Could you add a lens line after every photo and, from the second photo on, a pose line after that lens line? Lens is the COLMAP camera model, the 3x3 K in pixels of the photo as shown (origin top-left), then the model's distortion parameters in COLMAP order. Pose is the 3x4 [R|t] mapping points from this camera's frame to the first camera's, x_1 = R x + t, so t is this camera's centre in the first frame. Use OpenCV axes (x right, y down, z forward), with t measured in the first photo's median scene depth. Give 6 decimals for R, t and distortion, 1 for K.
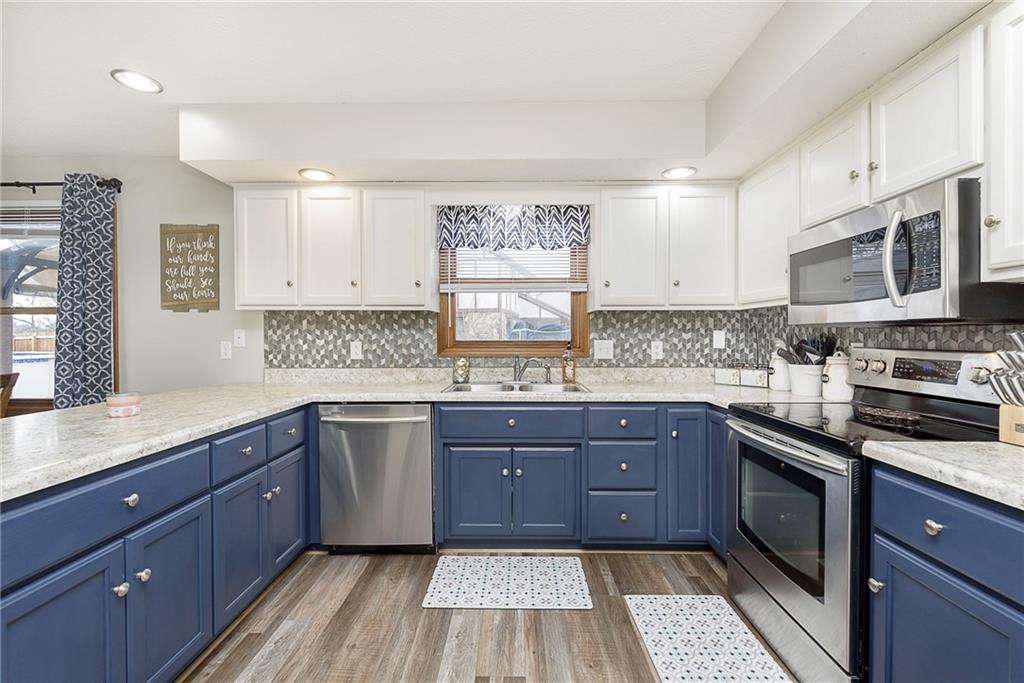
lens RADIAL K [[443.4, 0, 507.5], [0, 443.4, 333.5], [0, 0, 1]] dist [0.013191, -0.000032]
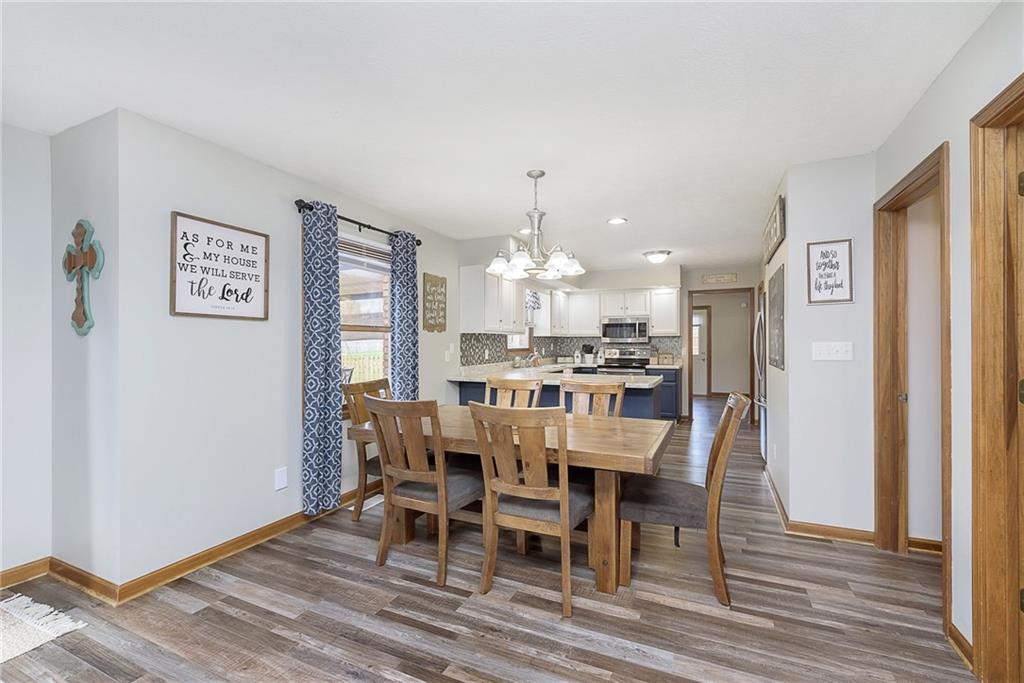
lens RADIAL K [[443.4, 0, 508.9], [0, 443.4, 344.2], [0, 0, 1]] dist [0.013191, -0.000032]
pose [[0.397274, -0.002489, 0.917697, -2.038598], [-0.001259, 0.999994, 0.003257, -0.012046], [-0.917699, -0.002449, 0.397269, 0.158125]]
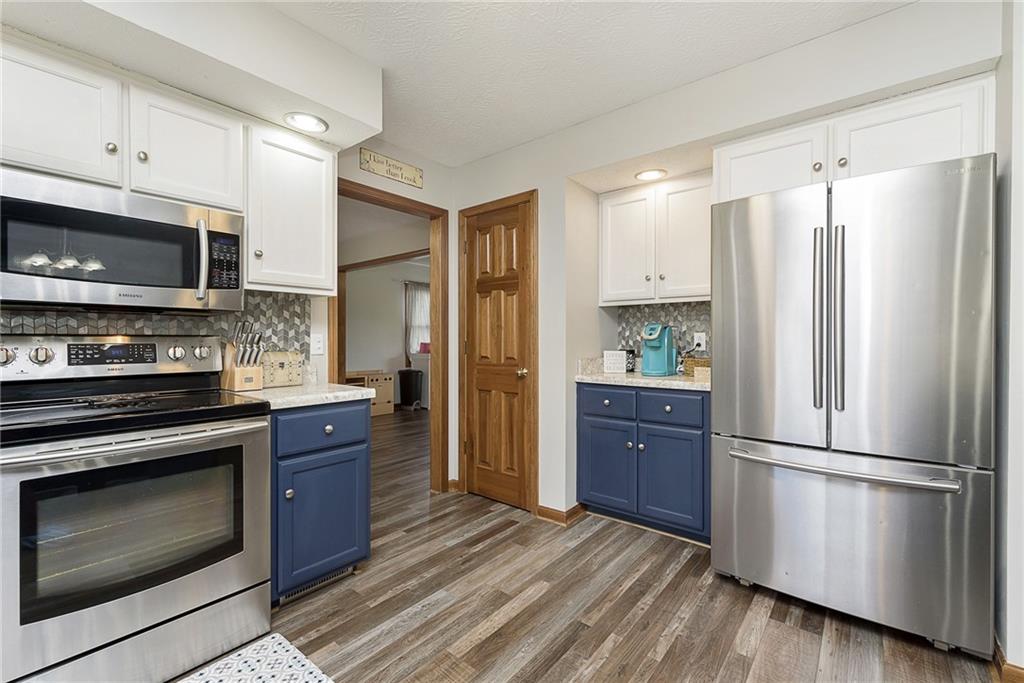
lens RADIAL K [[443.4, 0, 514.1], [0, 443.4, 342.8], [0, 0, 1]] dist [0.013191, -0.000032]
pose [[-0.798913, -0.000262, 0.601446, -0.256624], [-0.000696, 1.000000, -0.000489, 0.029993], [-0.601446, -0.000810, -0.798913, 0.699576]]
